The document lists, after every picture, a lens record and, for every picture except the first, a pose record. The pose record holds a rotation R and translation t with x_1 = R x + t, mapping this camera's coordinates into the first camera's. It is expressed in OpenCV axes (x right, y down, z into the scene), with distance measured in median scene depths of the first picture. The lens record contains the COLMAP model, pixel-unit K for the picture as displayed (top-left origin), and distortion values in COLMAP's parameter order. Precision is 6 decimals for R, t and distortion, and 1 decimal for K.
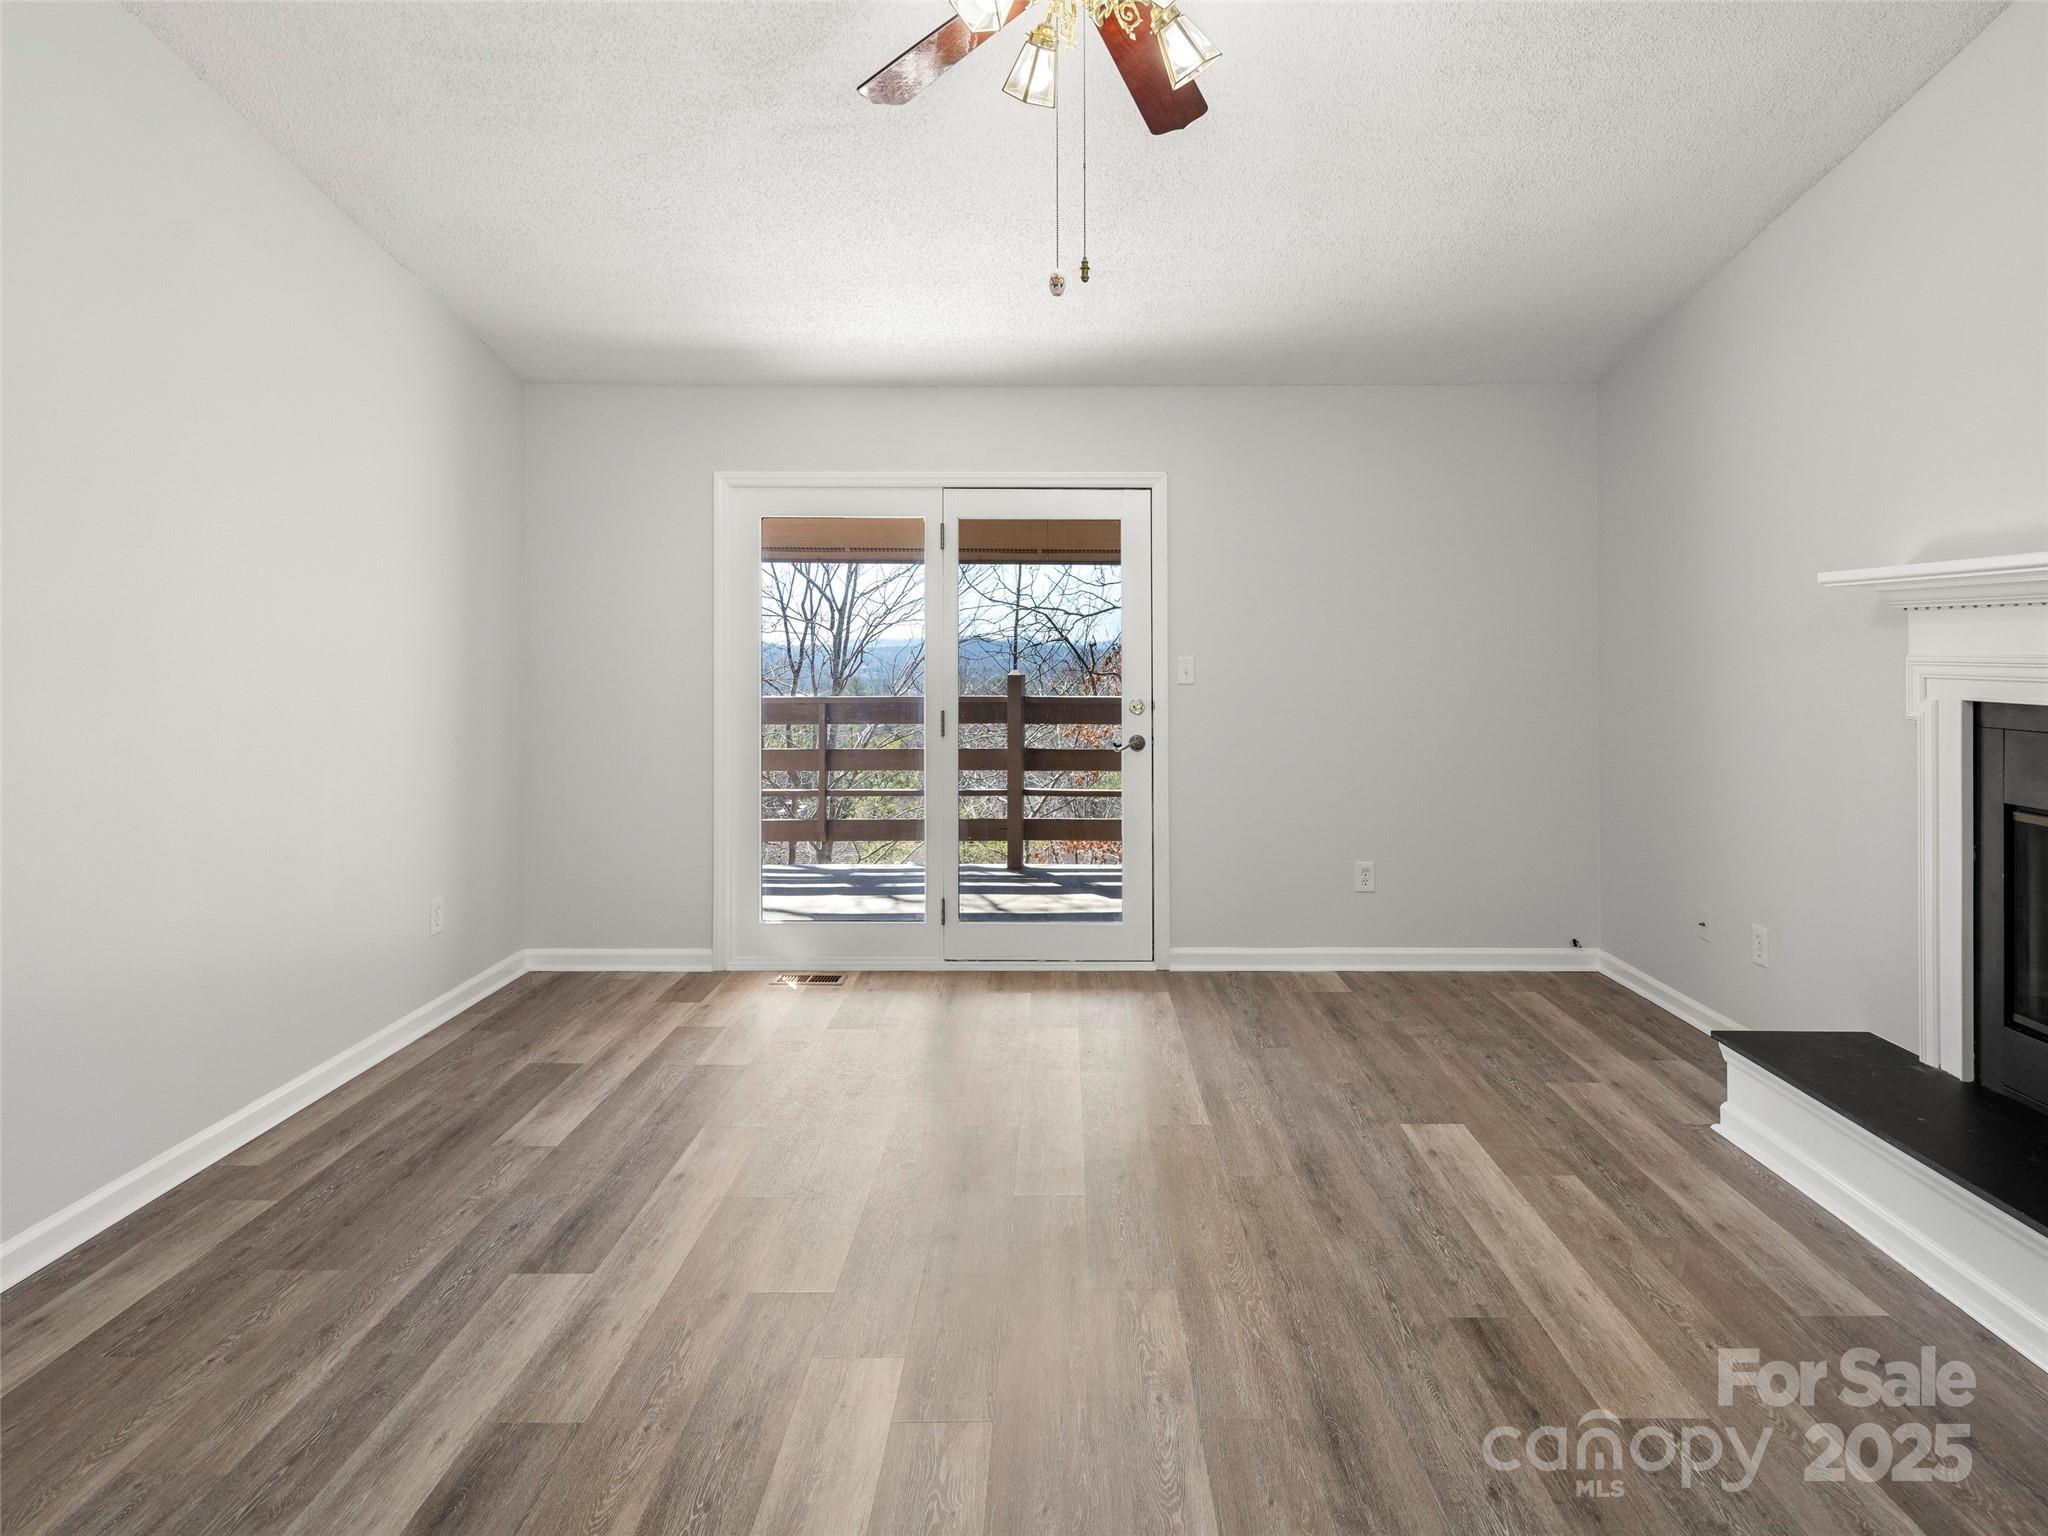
lens RADIAL K [[1134.1, 0, 1060.9], [0, 1134.1, 637.3], [0, 0, 1]] dist [0.002675, -0.003486]
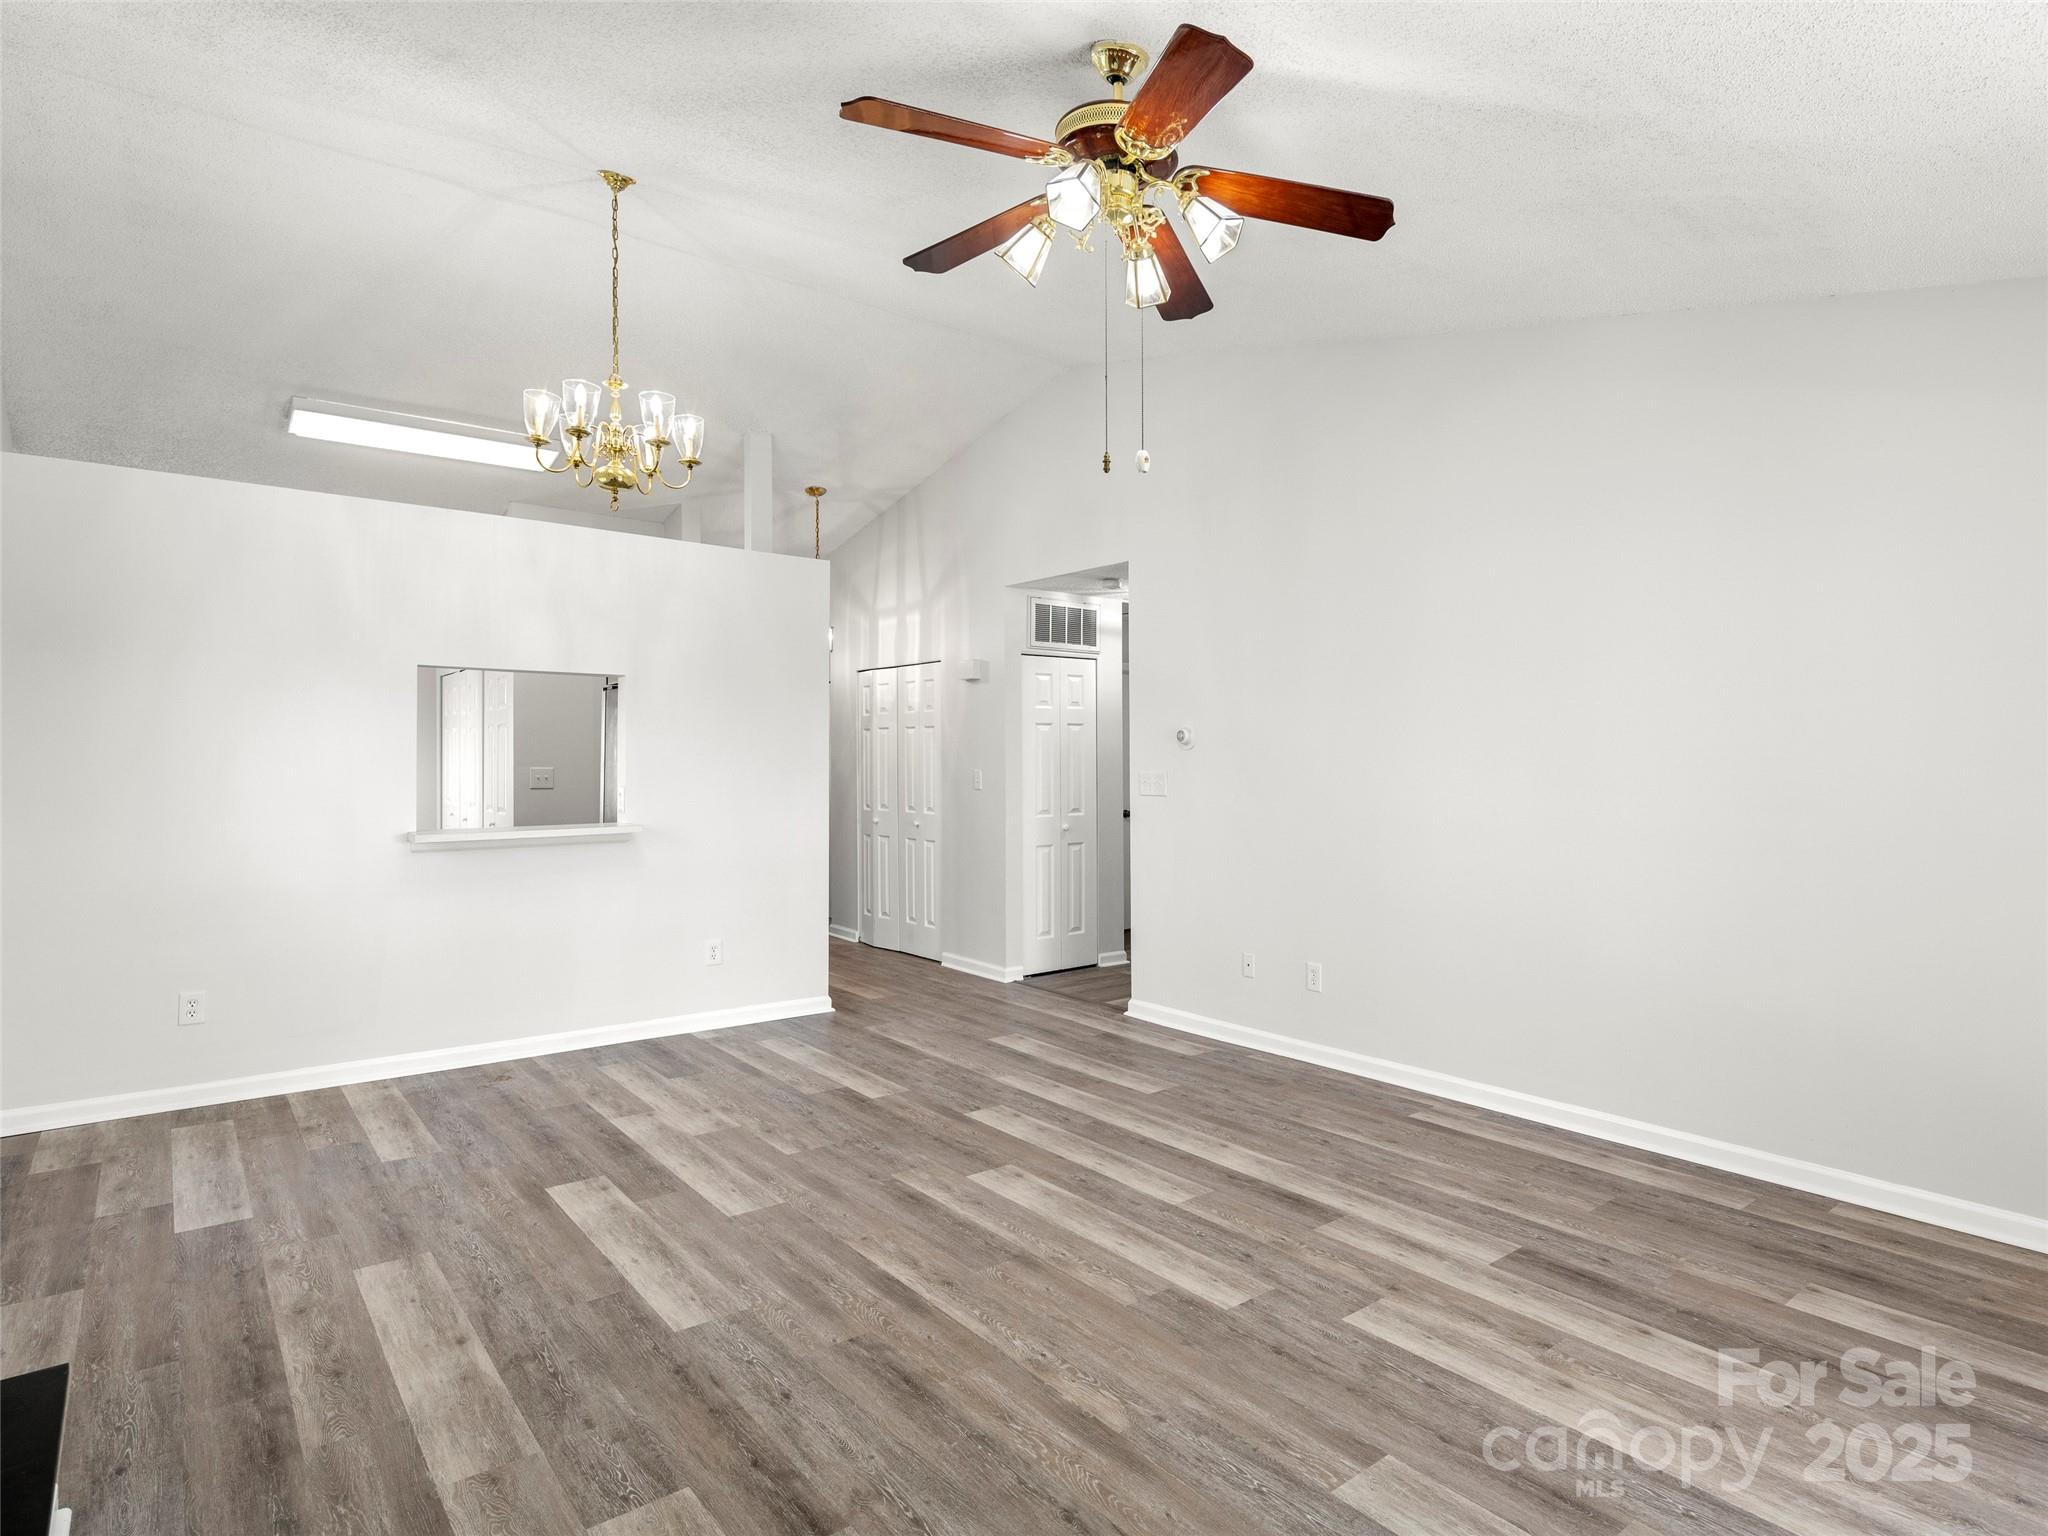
lens RADIAL K [[1128.6, 0, 1163.4], [0, 1128.6, 759.0], [0, 0, 1]] dist [0.003854, -0.003724]
pose [[-0.745591, -0.001032, -0.666403, 0.557329], [0.005560, 0.999954, -0.007769, 0.004355], [0.666380, -0.009497, -0.745552, 1.362709]]
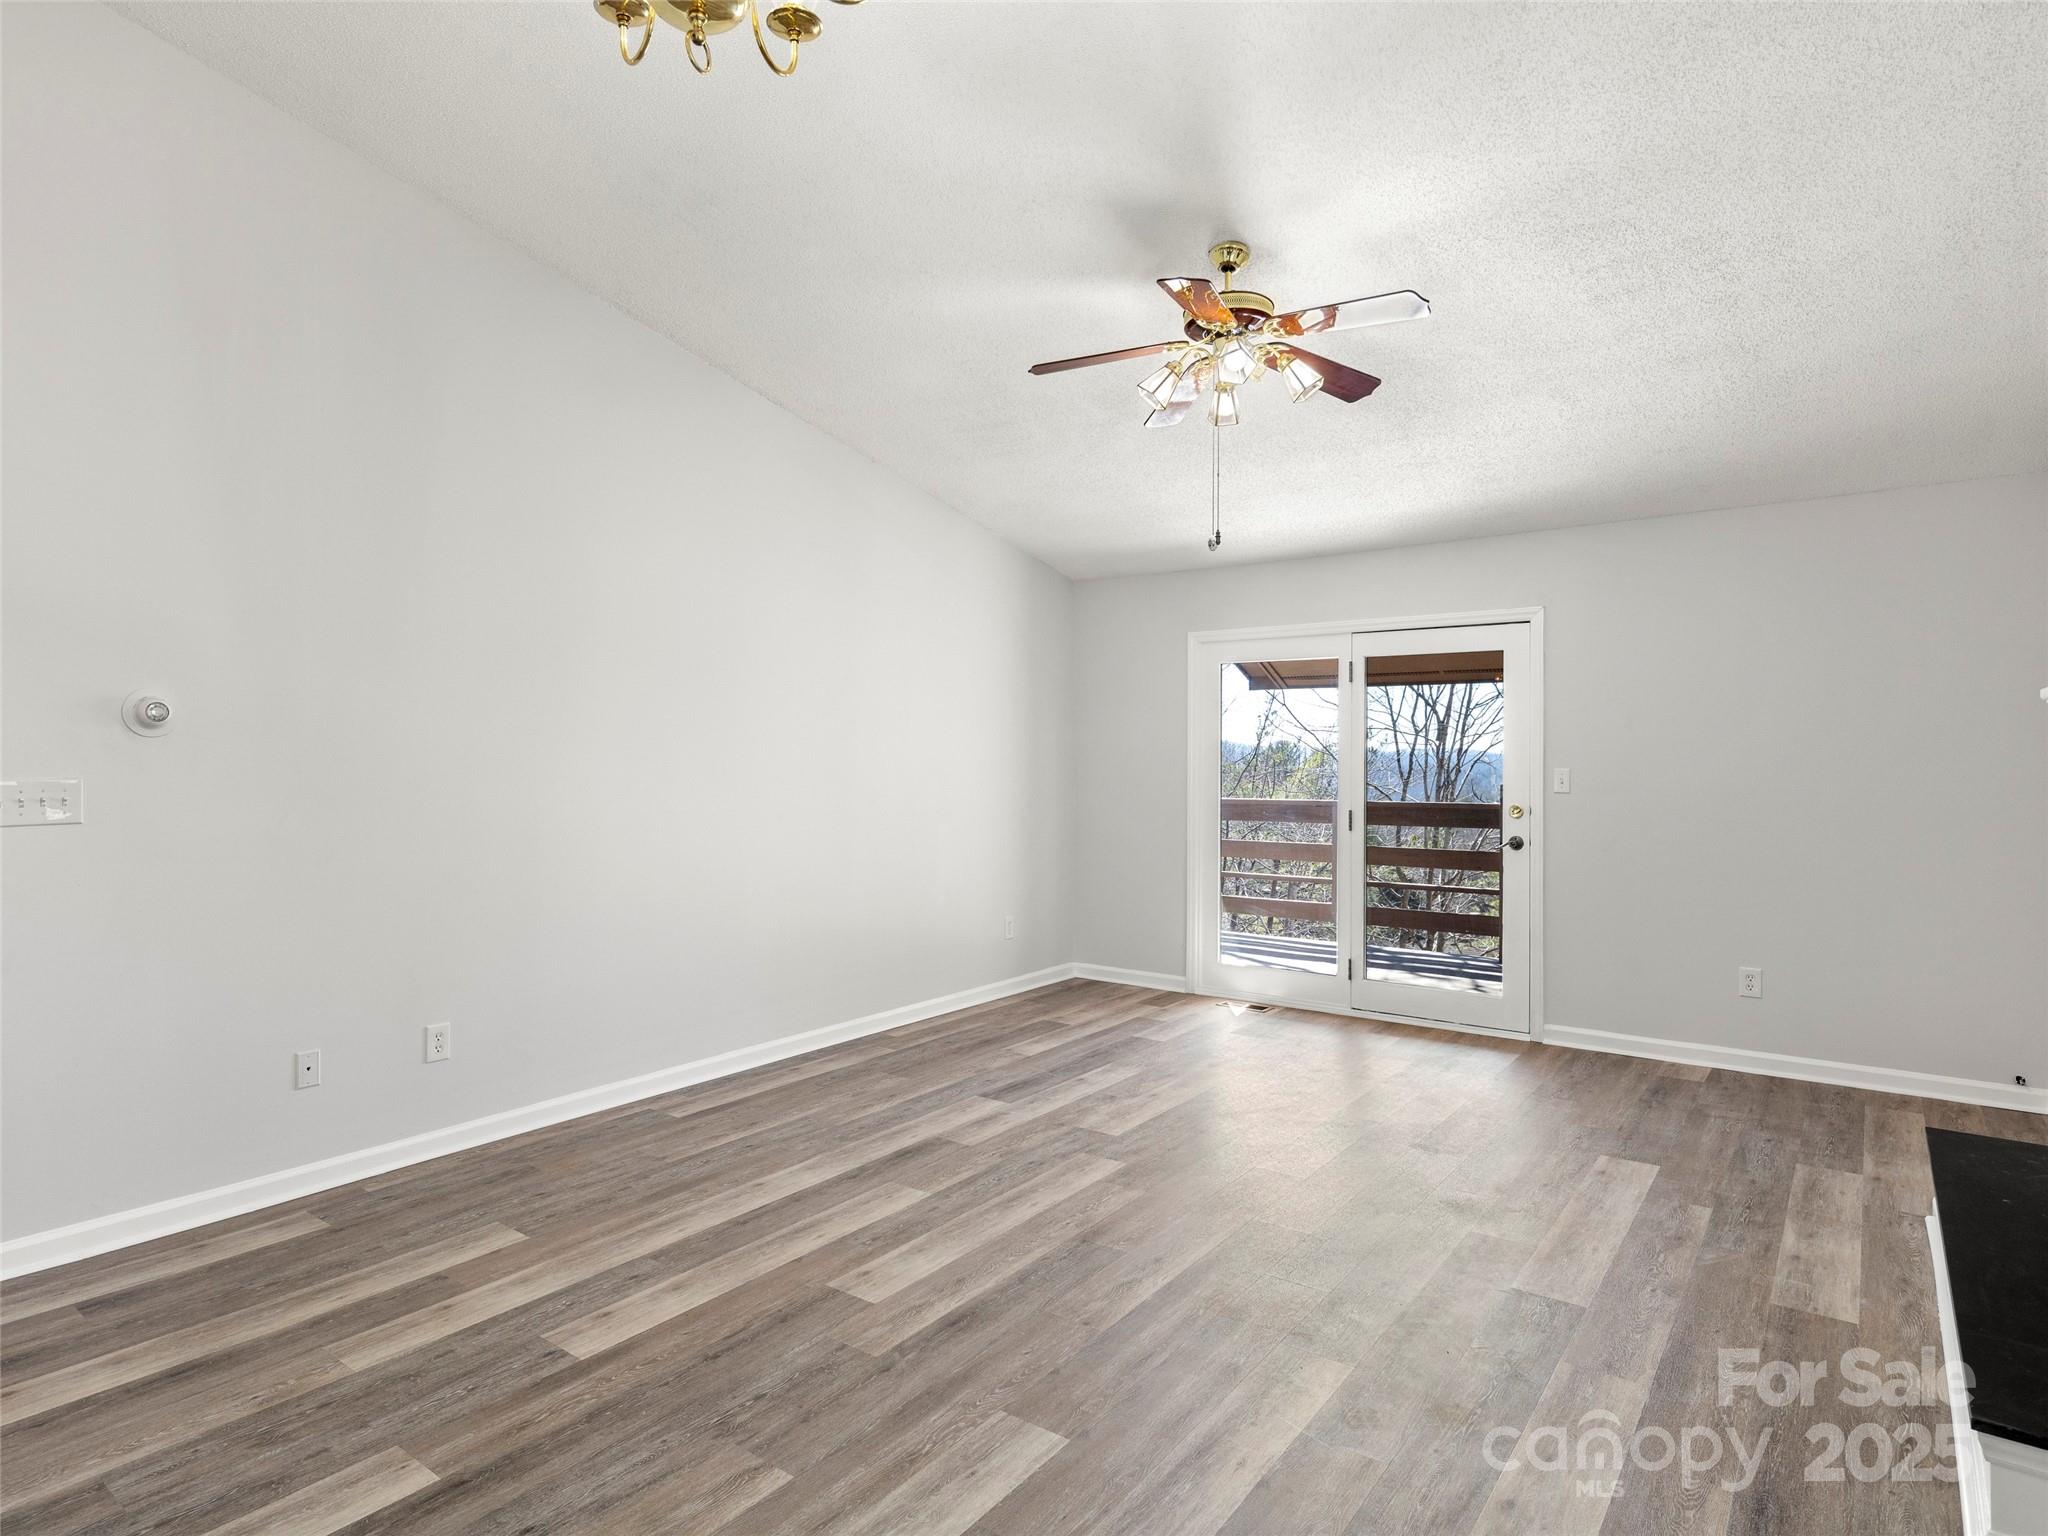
lens RADIAL K [[1132.1, 0, 1004.8], [0, 1132.1, 765.2], [0, 0, 1]] dist [0.004108, -0.001815]
pose [[0.795778, 0.003955, -0.605576, 0.548380], [0.005792, 0.999883, 0.014140, -0.008939], [0.605561, -0.014760, 0.795662, -0.361584]]
